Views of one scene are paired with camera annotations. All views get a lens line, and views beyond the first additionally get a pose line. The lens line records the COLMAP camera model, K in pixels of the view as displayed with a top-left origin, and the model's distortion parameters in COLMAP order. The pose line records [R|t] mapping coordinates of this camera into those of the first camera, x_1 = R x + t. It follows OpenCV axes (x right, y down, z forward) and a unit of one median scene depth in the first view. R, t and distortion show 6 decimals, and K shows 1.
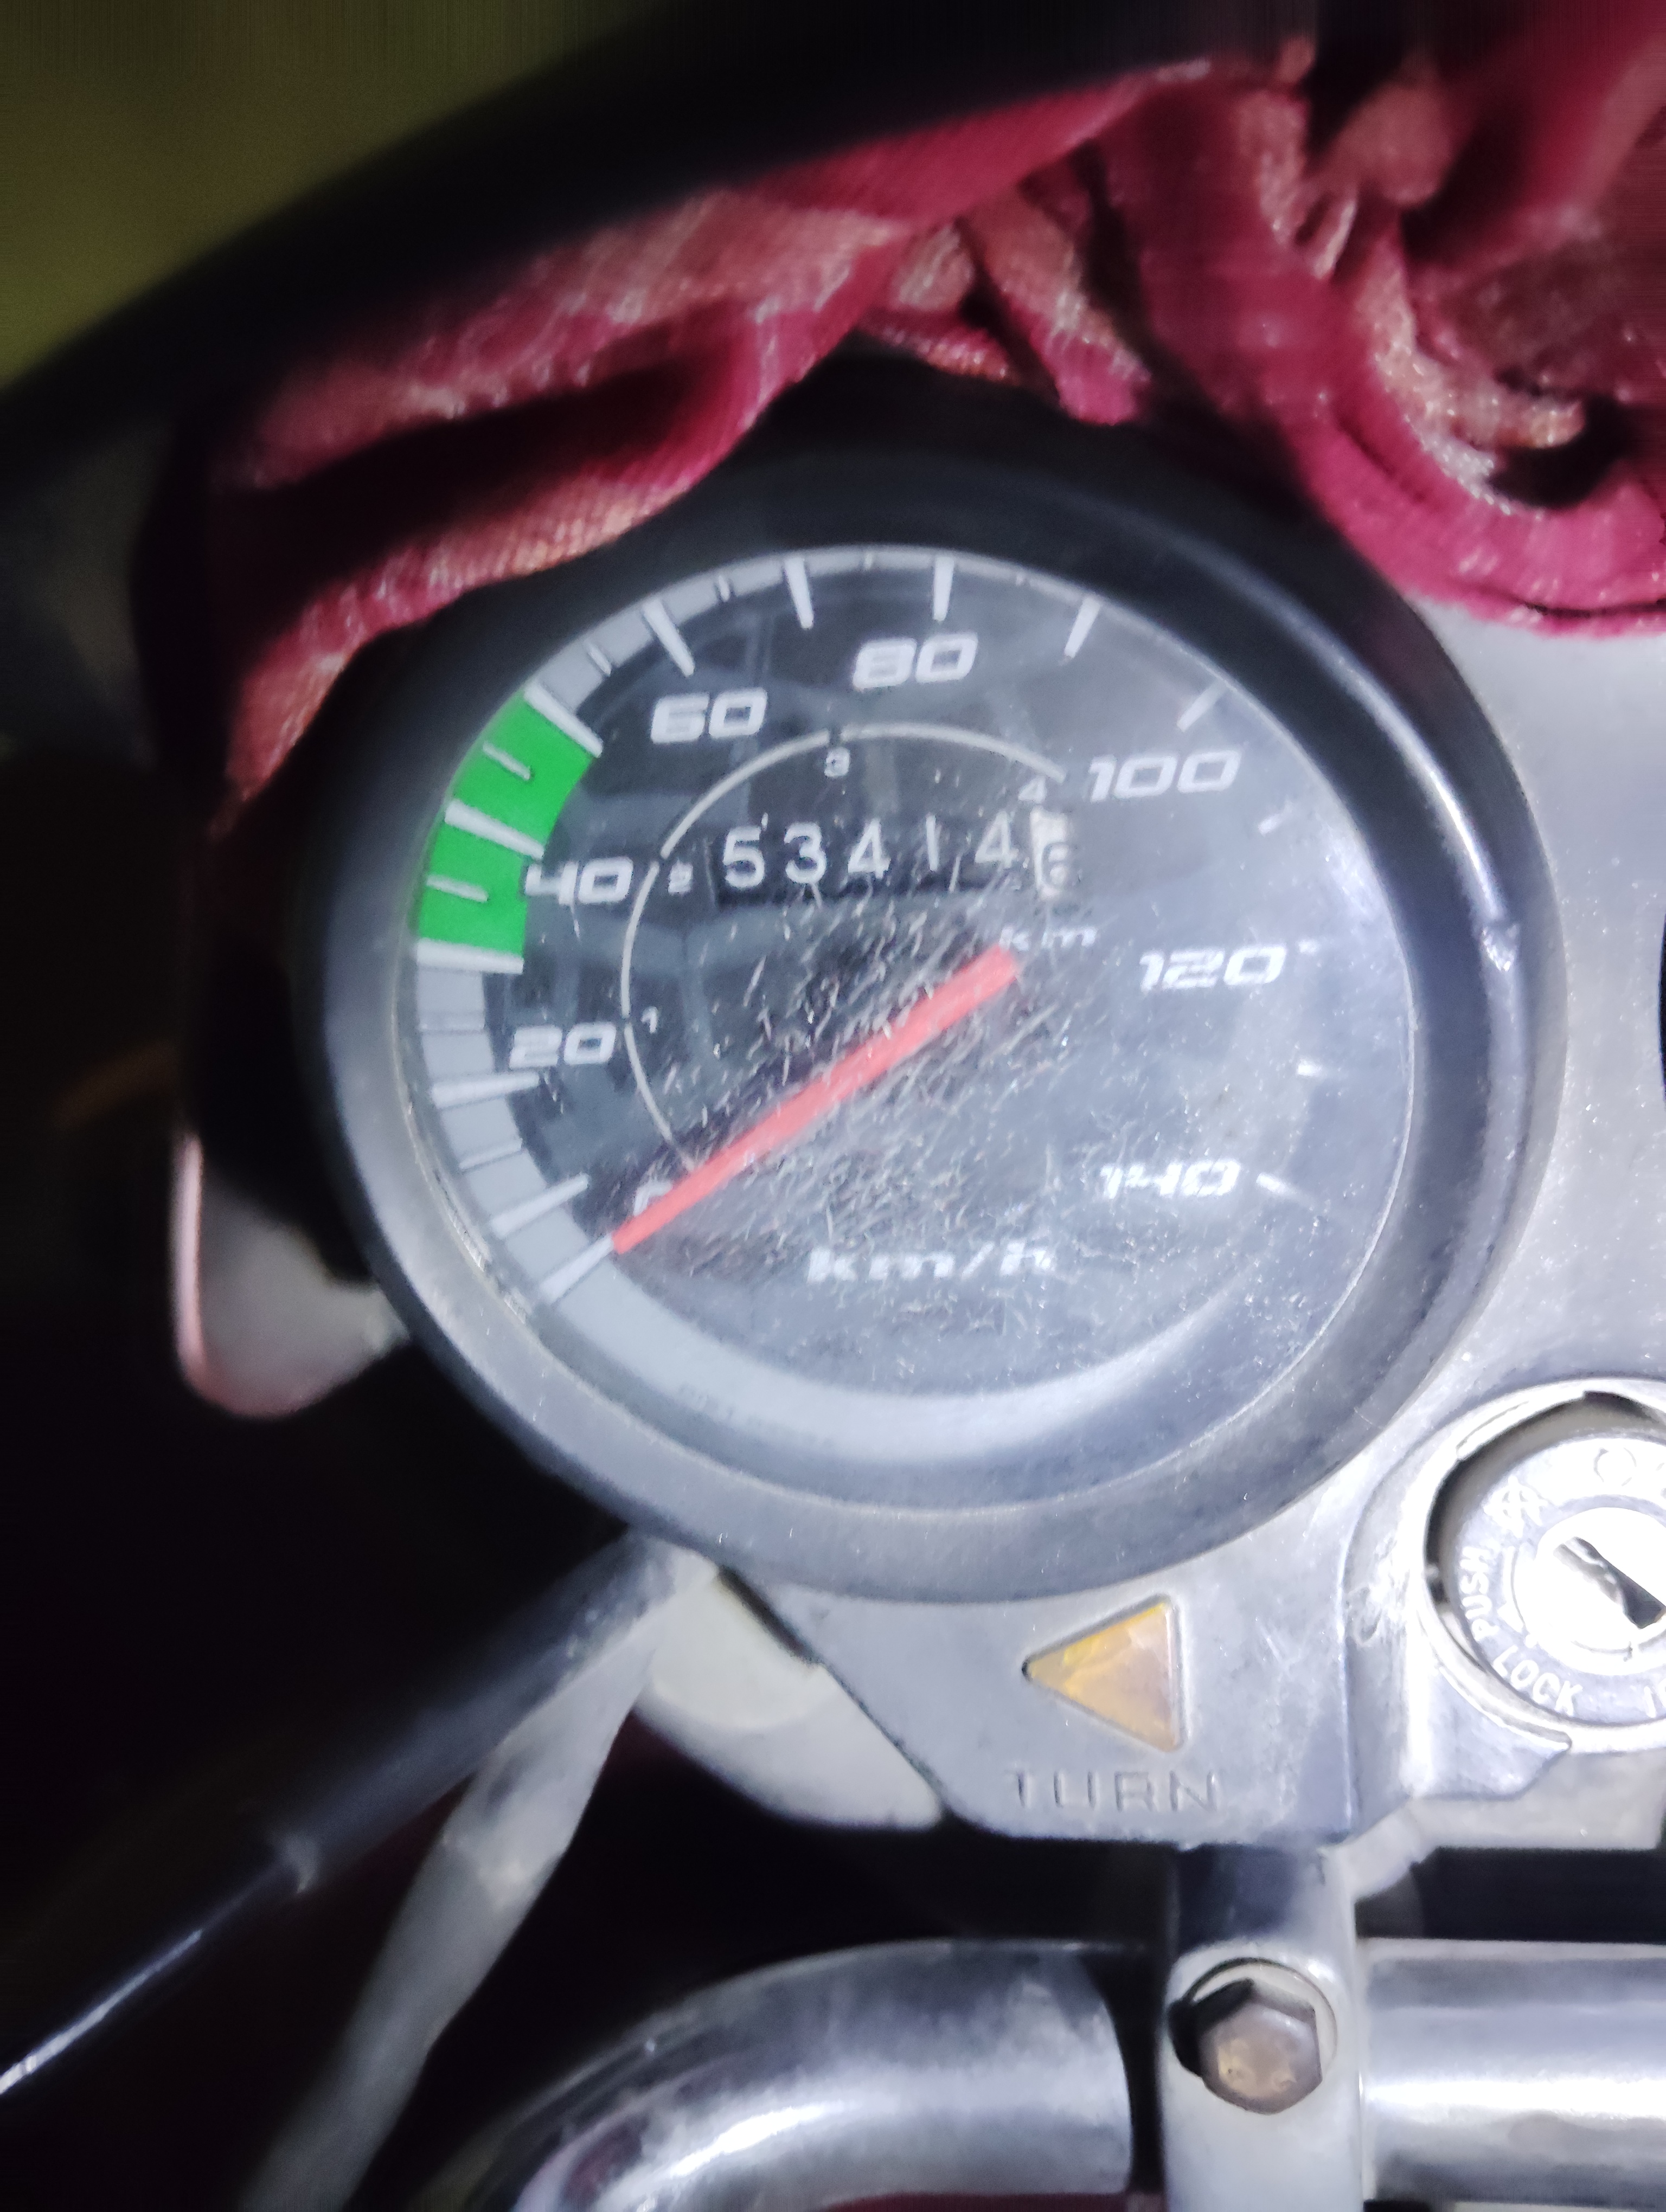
lens RADIAL K [[1928.7, 0, 846.4], [0, 1928.7, 1103.8], [0, 0, 1]] dist [0.046866, -0.172410]
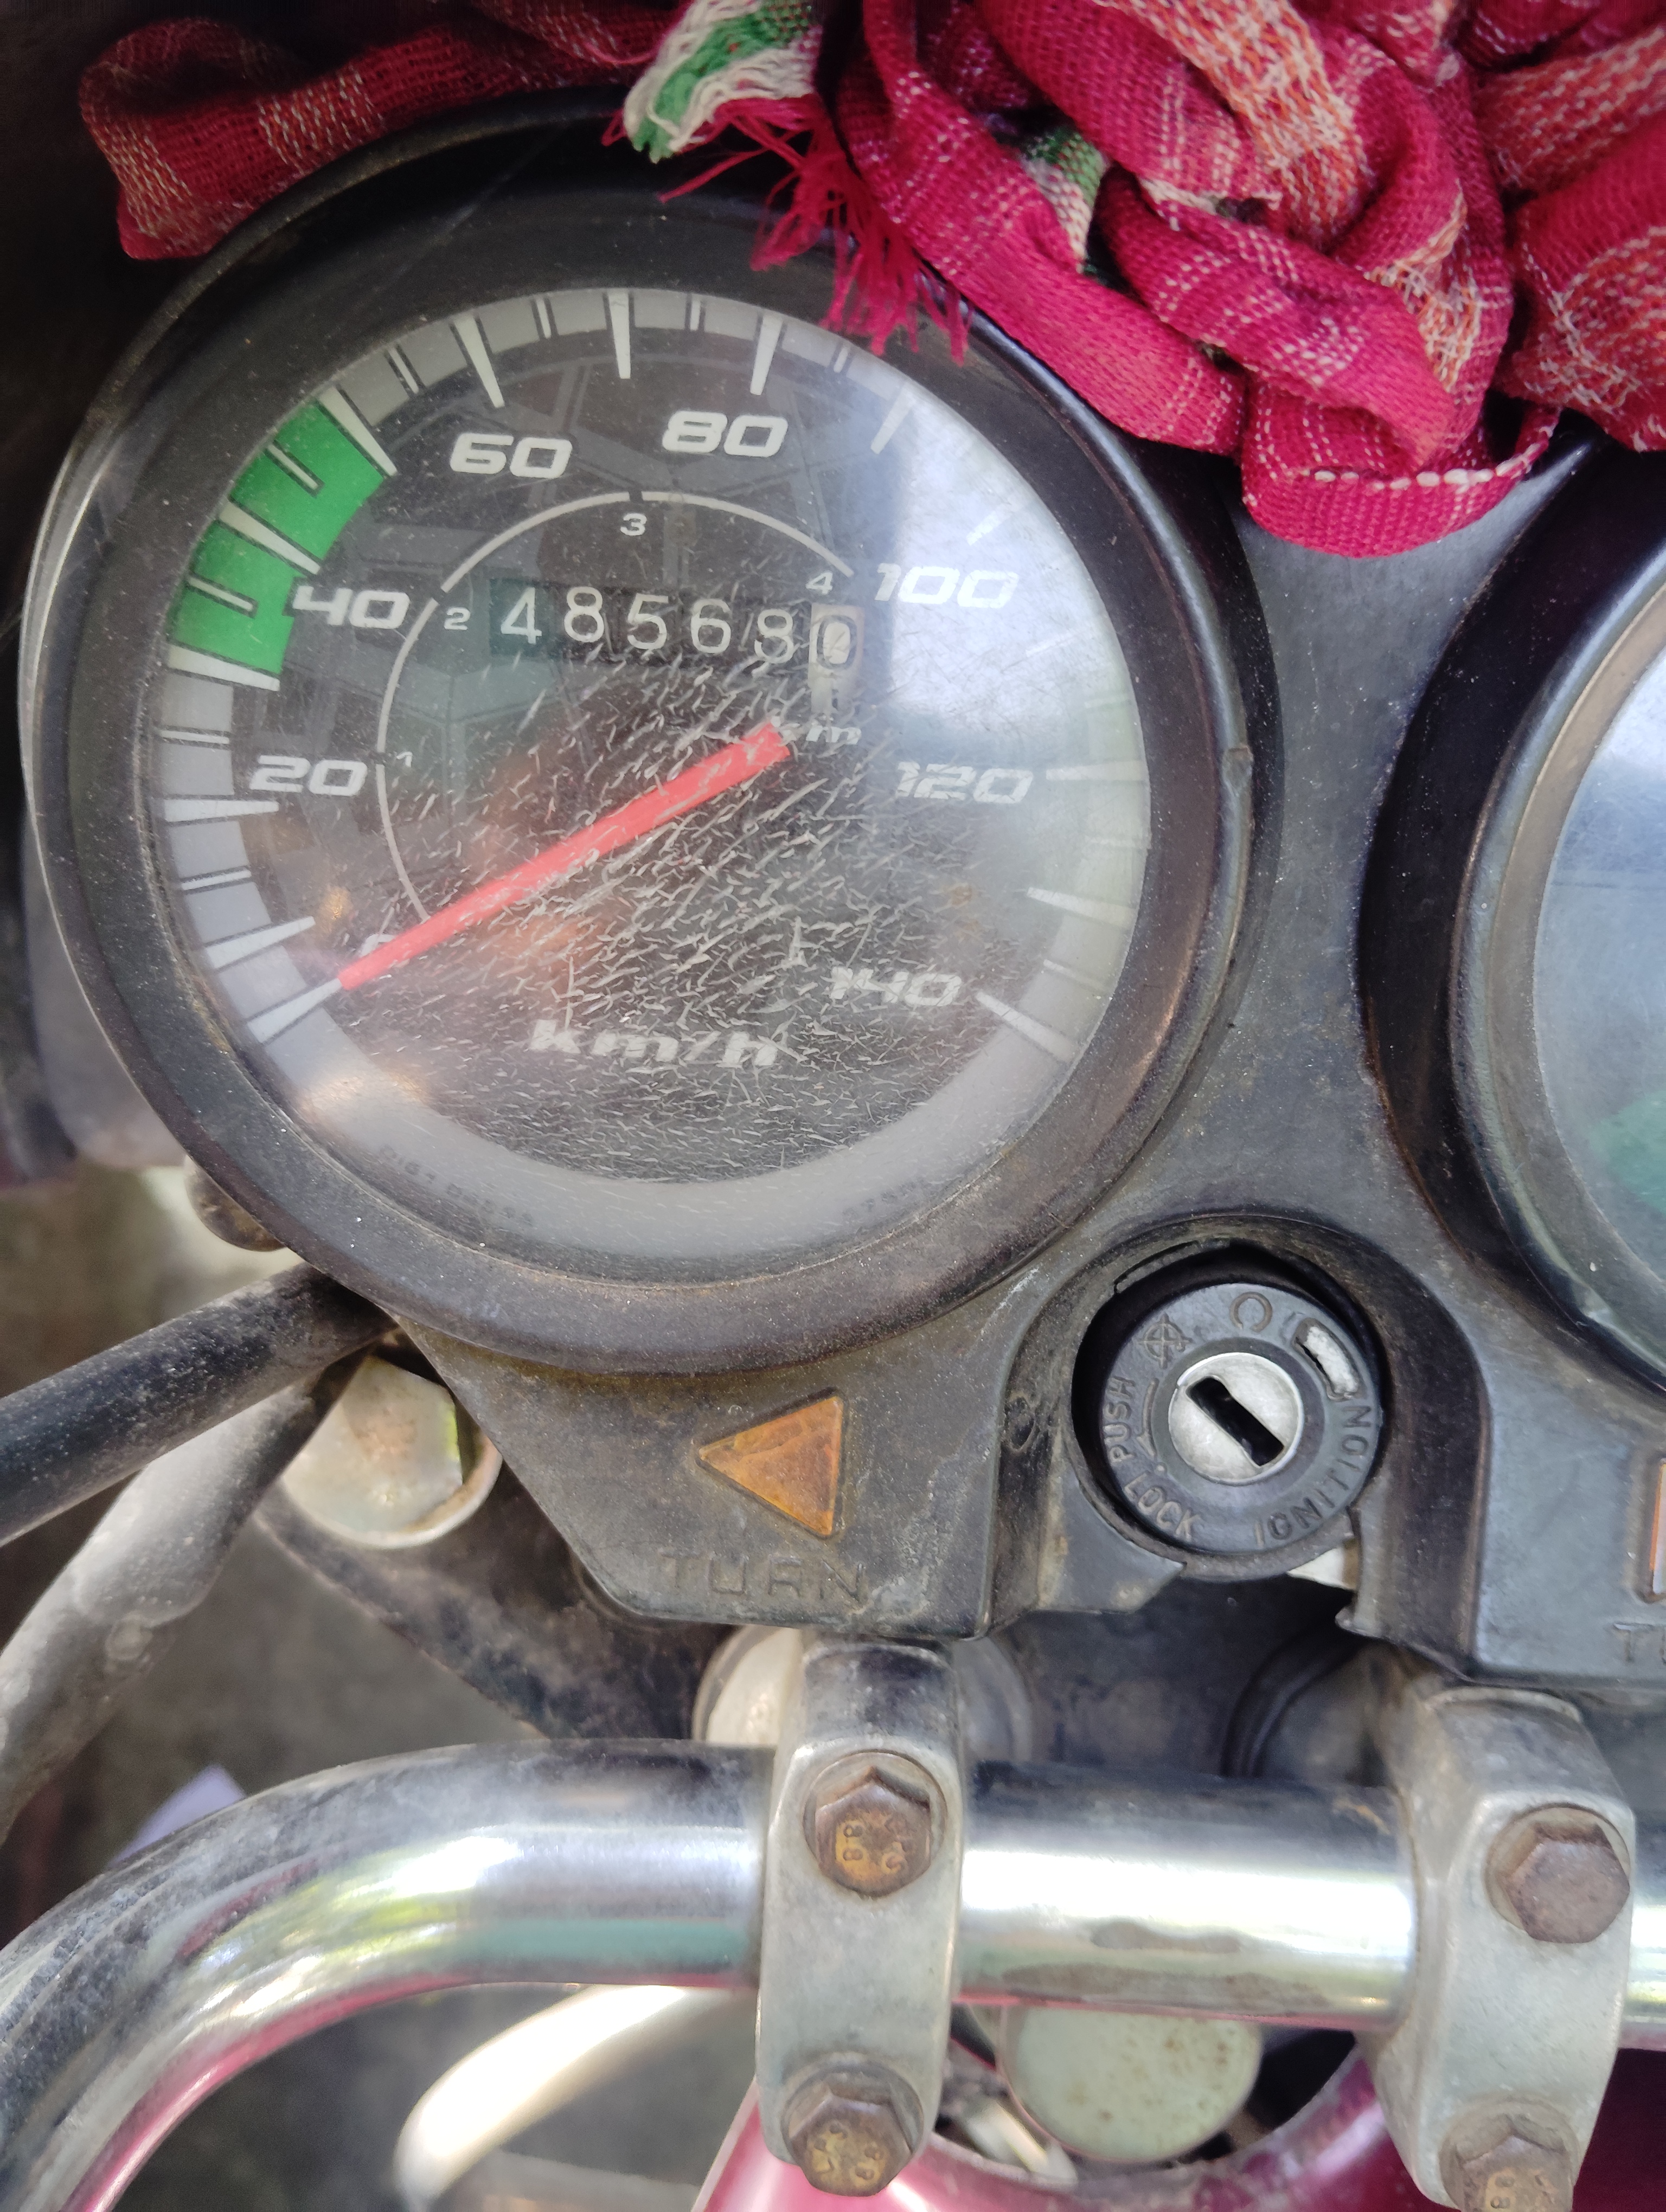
lens RADIAL K [[1928.7, 0, 846.4], [0, 1928.7, 1103.8], [0, 0, 1]] dist [0.046866, -0.172410]
pose [[0.973278, 0.118318, 0.196801, -0.058859], [-0.118430, 0.992899, -0.011238, 0.122569], [-0.196733, -0.012370, 0.980379, -0.021071]]
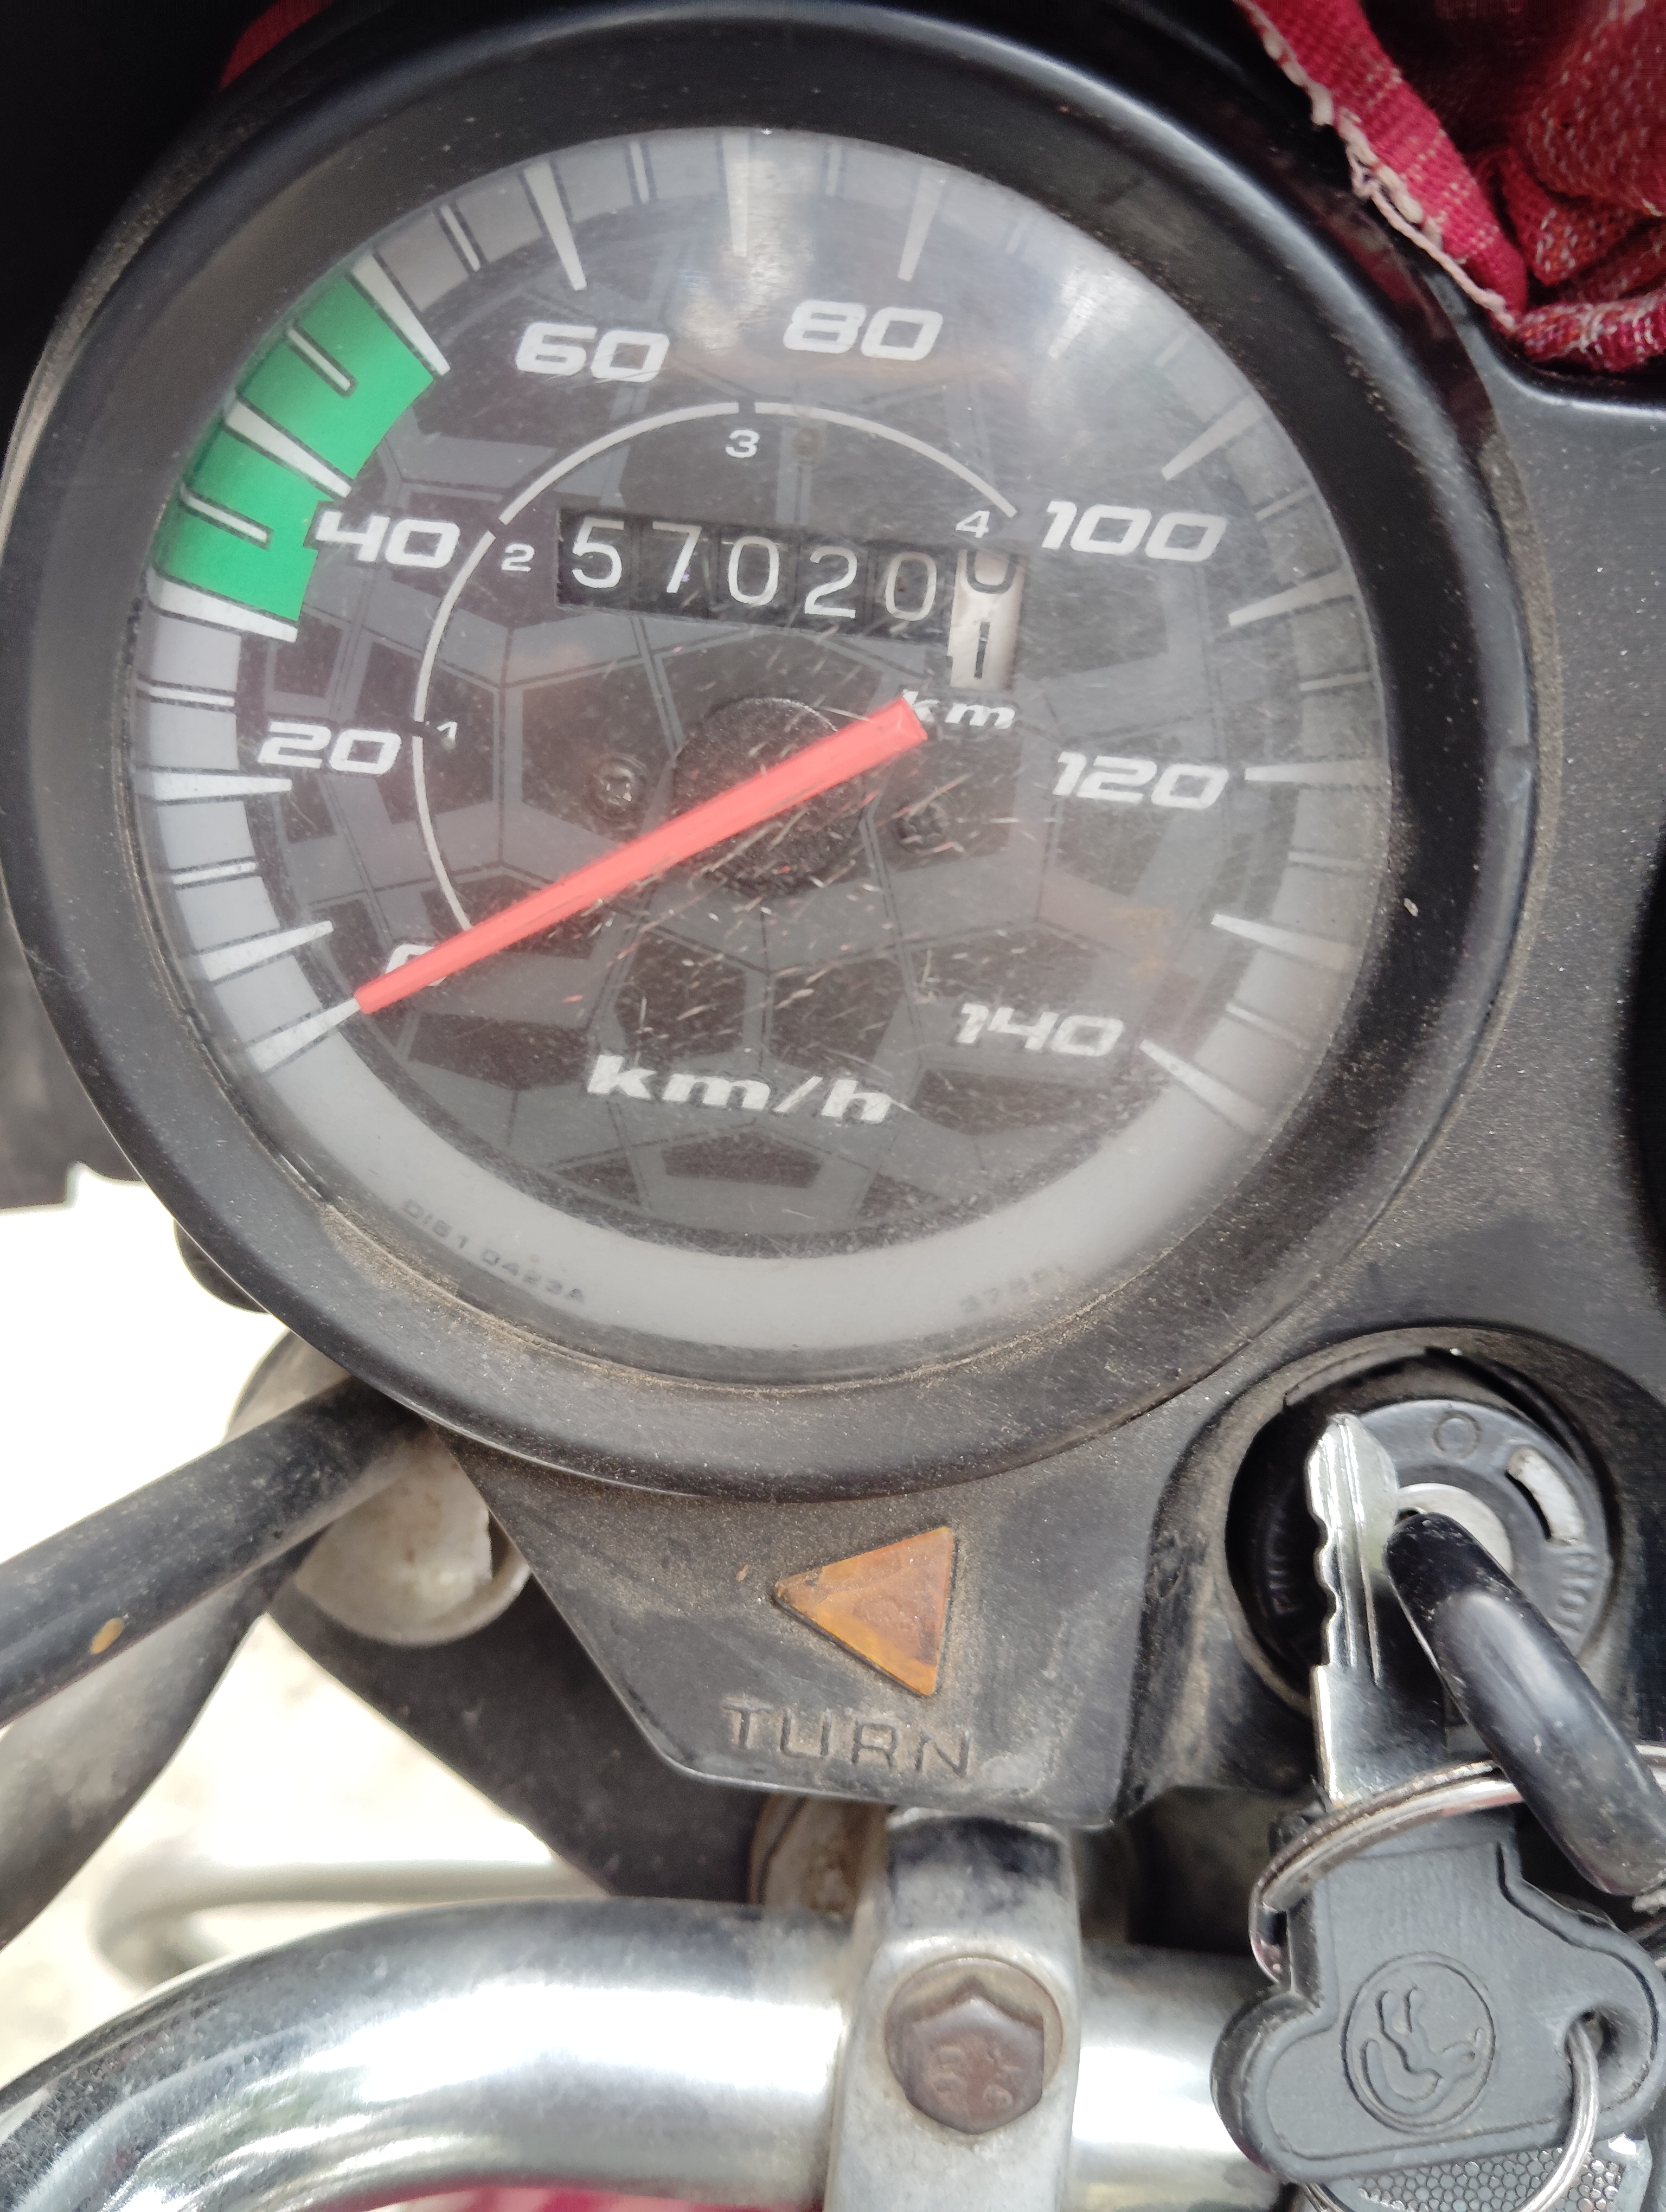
lens RADIAL K [[1969.9, 0, 833.0], [0, 1969.9, 1106.0], [0, 0, 1]] dist [0.058093, -0.211323]
pose [[0.974774, 0.152058, 0.163382, -0.059606], [-0.154681, 0.987959, 0.003377, 0.086817], [-0.160901, -0.028564, 0.986557, 0.170474]]
